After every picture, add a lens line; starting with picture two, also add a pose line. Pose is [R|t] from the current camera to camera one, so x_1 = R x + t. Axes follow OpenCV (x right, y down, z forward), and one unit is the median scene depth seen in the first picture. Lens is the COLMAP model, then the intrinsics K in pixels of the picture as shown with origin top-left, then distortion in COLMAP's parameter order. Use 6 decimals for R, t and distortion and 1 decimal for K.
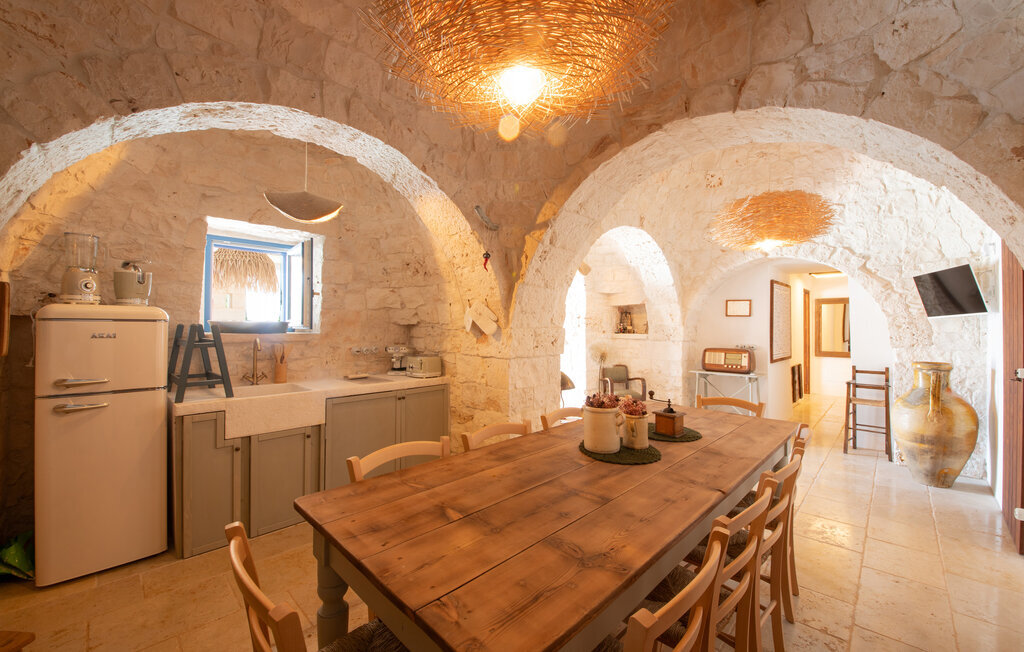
lens RADIAL K [[395.6, 0, 509.4], [0, 395.6, 320.1], [0, 0, 1]] dist [0.018047, -0.021196]
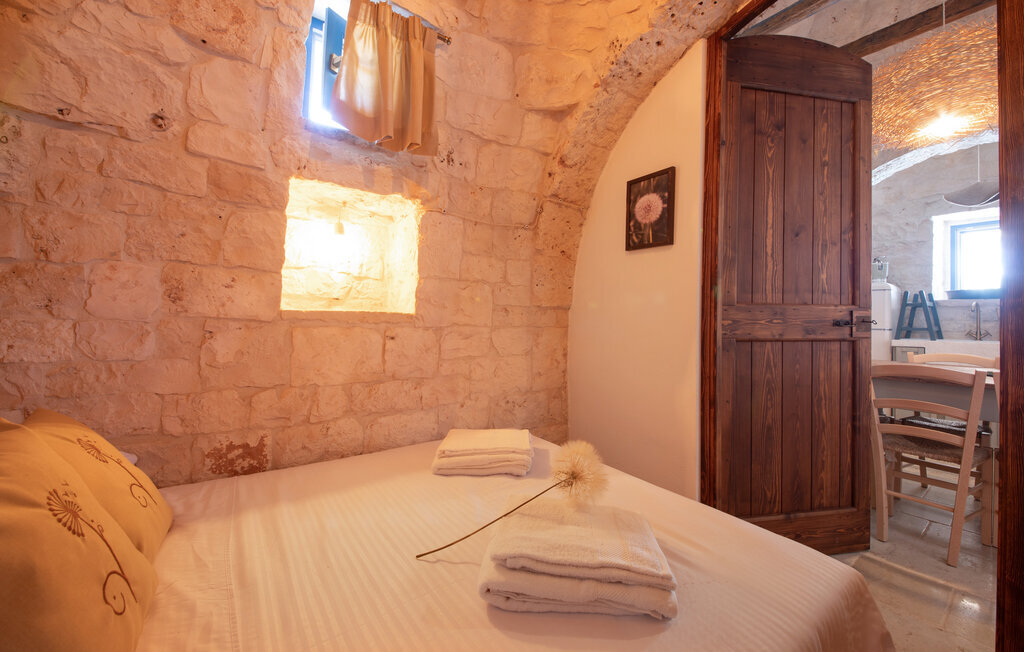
lens RADIAL K [[395.6, 0, 509.4], [0, 395.6, 320.1], [0, 0, 1]] dist [0.018047, -0.021196]
pose [[-0.163738, -0.002836, -0.986500, 0.827071], [0.007395, 0.999964, -0.004102, 0.098022], [0.986476, -0.007966, -0.163711, -0.250337]]
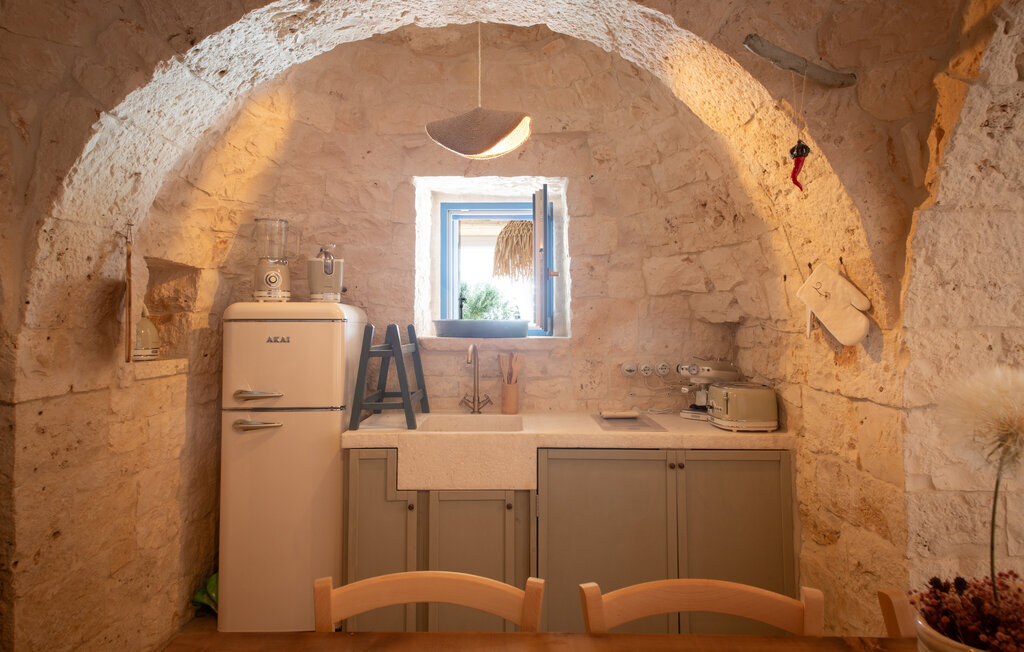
lens RADIAL K [[636.1, 0, 513.1], [0, 636.1, 314.3], [0, 0, 1]] dist [0.080794, -0.060496]
pose [[0.700287, -0.019881, -0.713584, 0.193241], [0.016252, 0.999797, -0.011906, 0.007945], [0.713676, -0.003259, 0.700468, 0.293807]]
